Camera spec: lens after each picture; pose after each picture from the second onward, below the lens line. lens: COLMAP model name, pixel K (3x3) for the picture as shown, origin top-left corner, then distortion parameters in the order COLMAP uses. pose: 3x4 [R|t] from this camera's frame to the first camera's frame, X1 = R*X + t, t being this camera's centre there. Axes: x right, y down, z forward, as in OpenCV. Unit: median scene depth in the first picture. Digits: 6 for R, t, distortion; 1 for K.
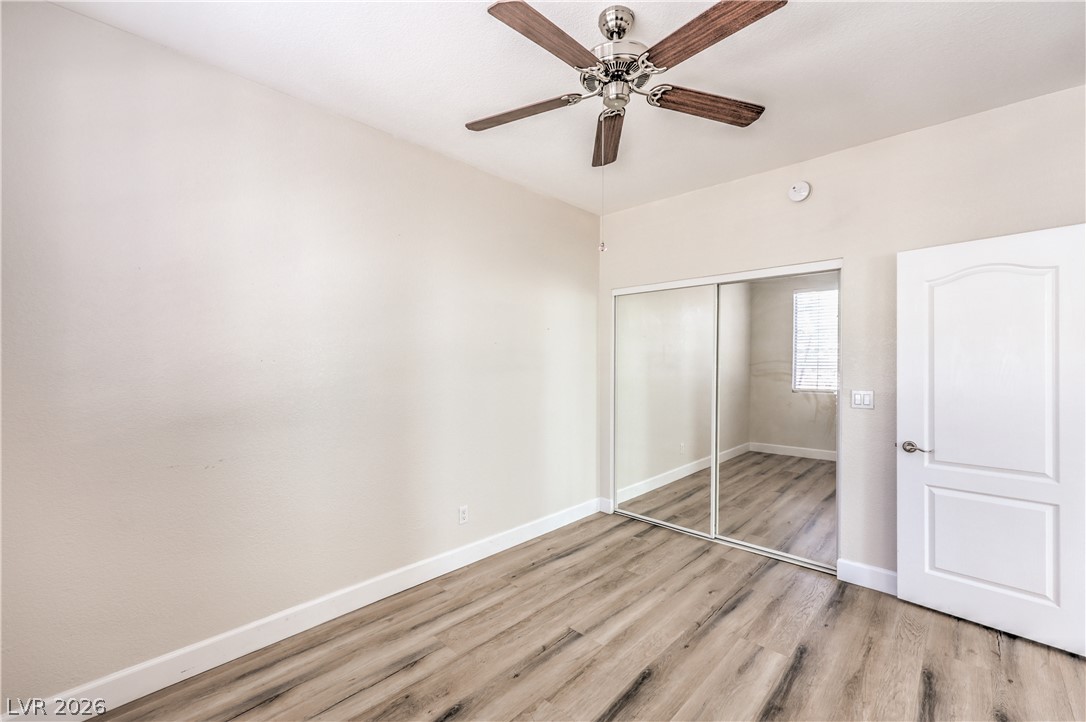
lens RADIAL K [[447.7, 0, 555.0], [0, 447.7, 363.4], [0, 0, 1]] dist [0.001150, 0.000127]
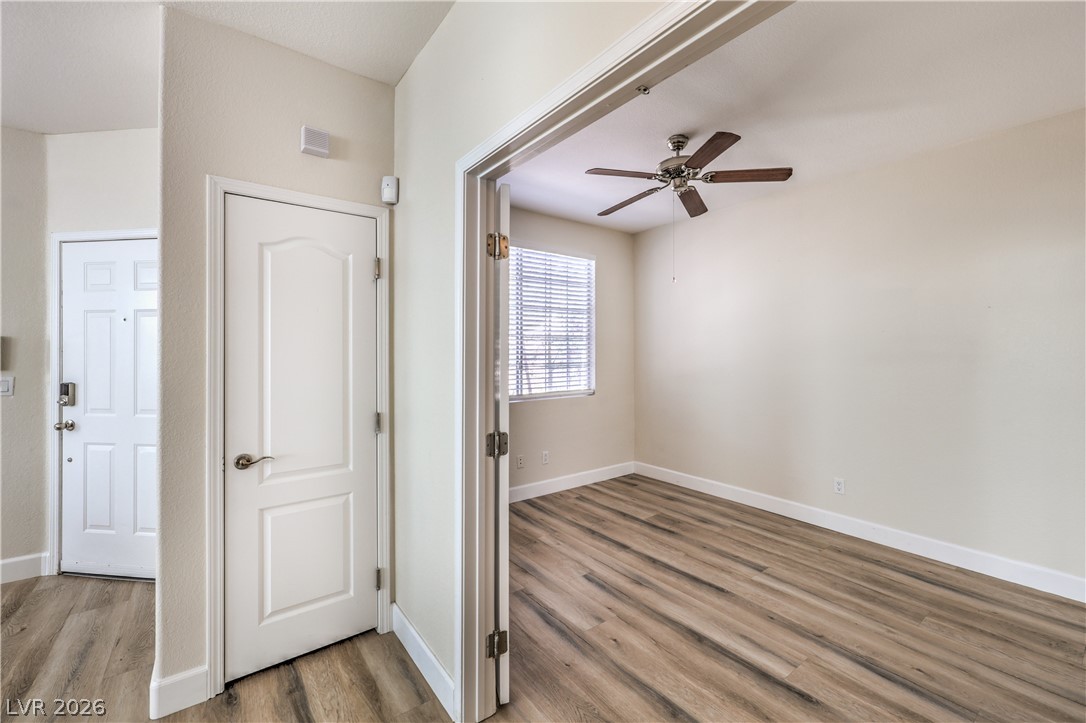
lens RADIAL K [[443.0, 0, 545.2], [0, 443.0, 346.0], [0, 0, 1]] dist [0.001819, 0.000171]
pose [[-0.178072, -0.008486, -0.983981, 1.268975], [-0.003206, 0.999963, -0.008043, -0.002769], [0.984012, 0.001723, -0.178093, 0.583514]]
